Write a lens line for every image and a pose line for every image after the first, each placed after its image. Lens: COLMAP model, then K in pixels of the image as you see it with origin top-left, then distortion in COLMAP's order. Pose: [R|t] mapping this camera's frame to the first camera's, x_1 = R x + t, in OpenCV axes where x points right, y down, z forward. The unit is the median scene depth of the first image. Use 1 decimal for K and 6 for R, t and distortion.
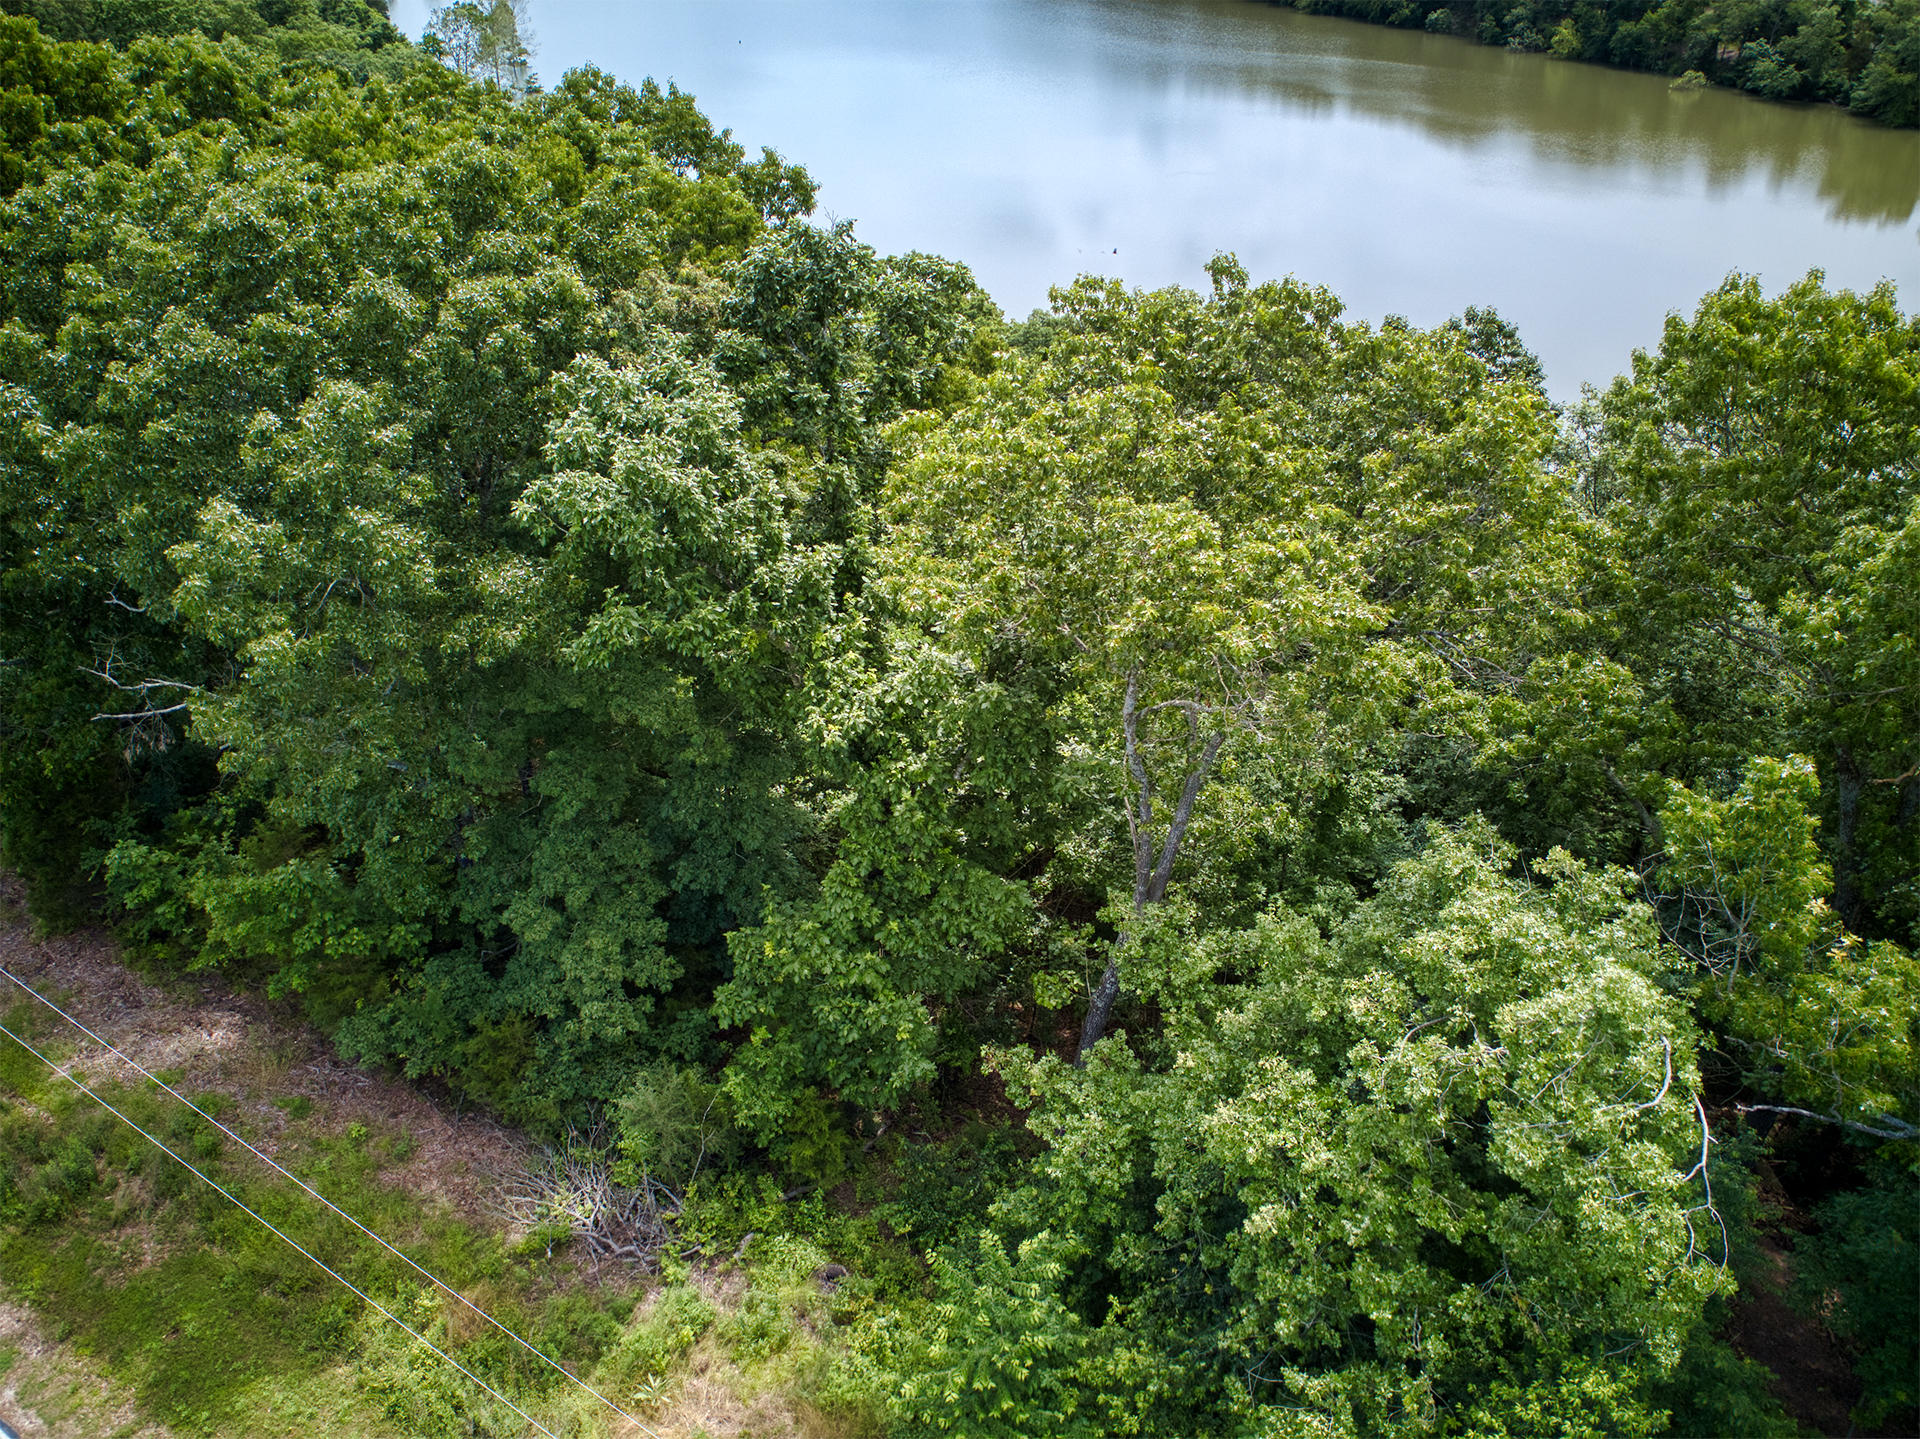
lens RADIAL K [[1526.6, 0, 960.0], [0, 1526.6, 719.5], [0, 0, 1]] dist [0.016014, 0.008243]
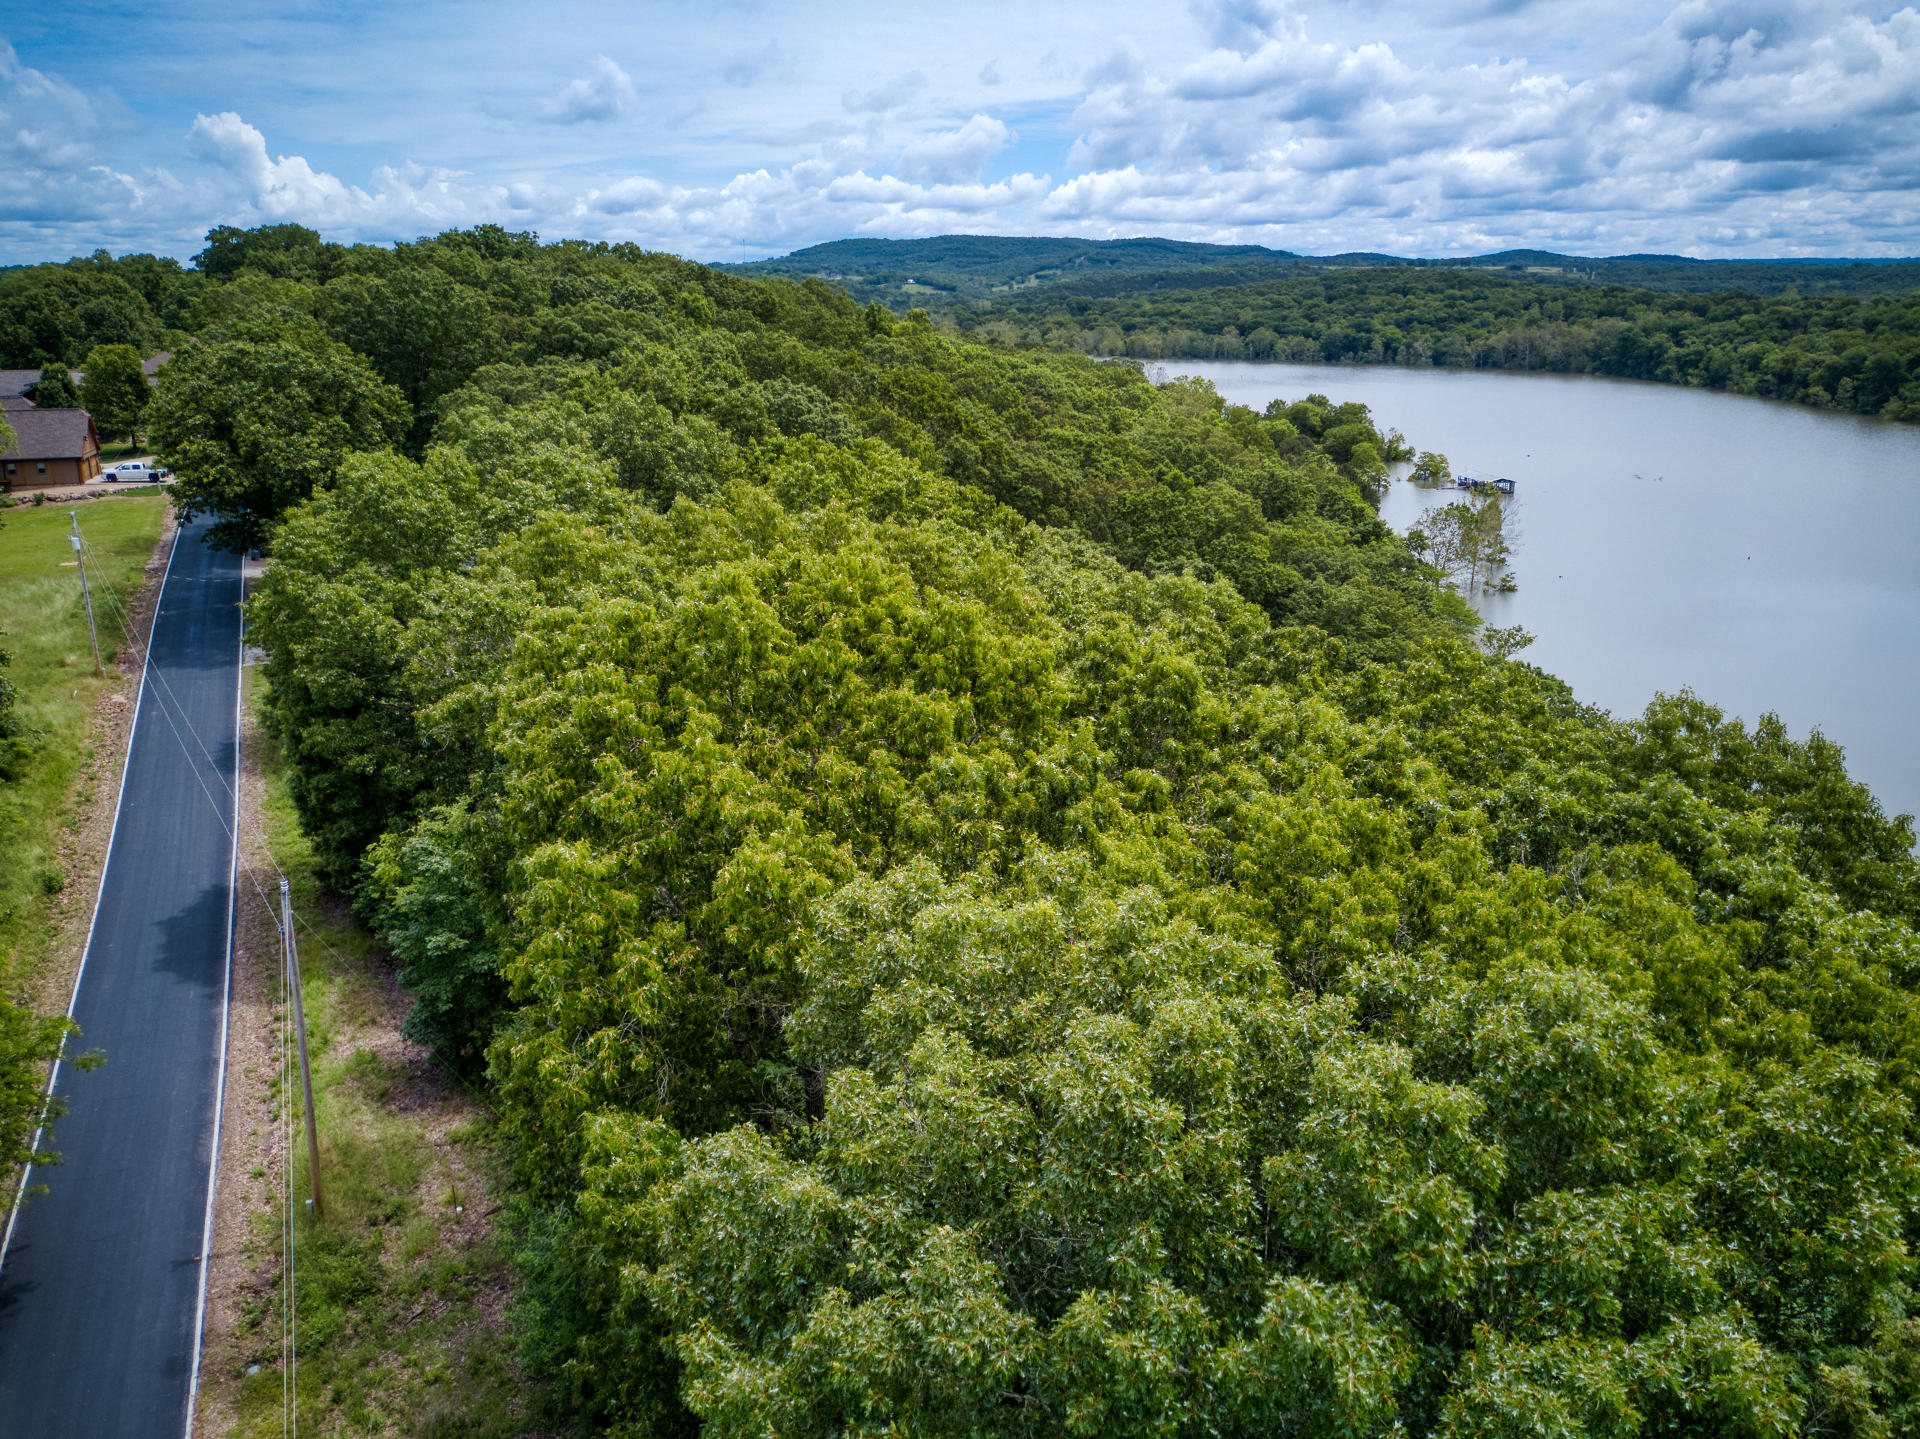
lens RADIAL K [[1526.6, 0, 960.0], [0, 1526.6, 719.5], [0, 0, 1]] dist [0.016014, 0.008243]
pose [[0.830261, 0.149469, -0.536959, -0.050737], [-0.293341, 0.936338, -0.192931, -0.067497], [0.473938, 0.317696, 0.821250, 0.103459]]
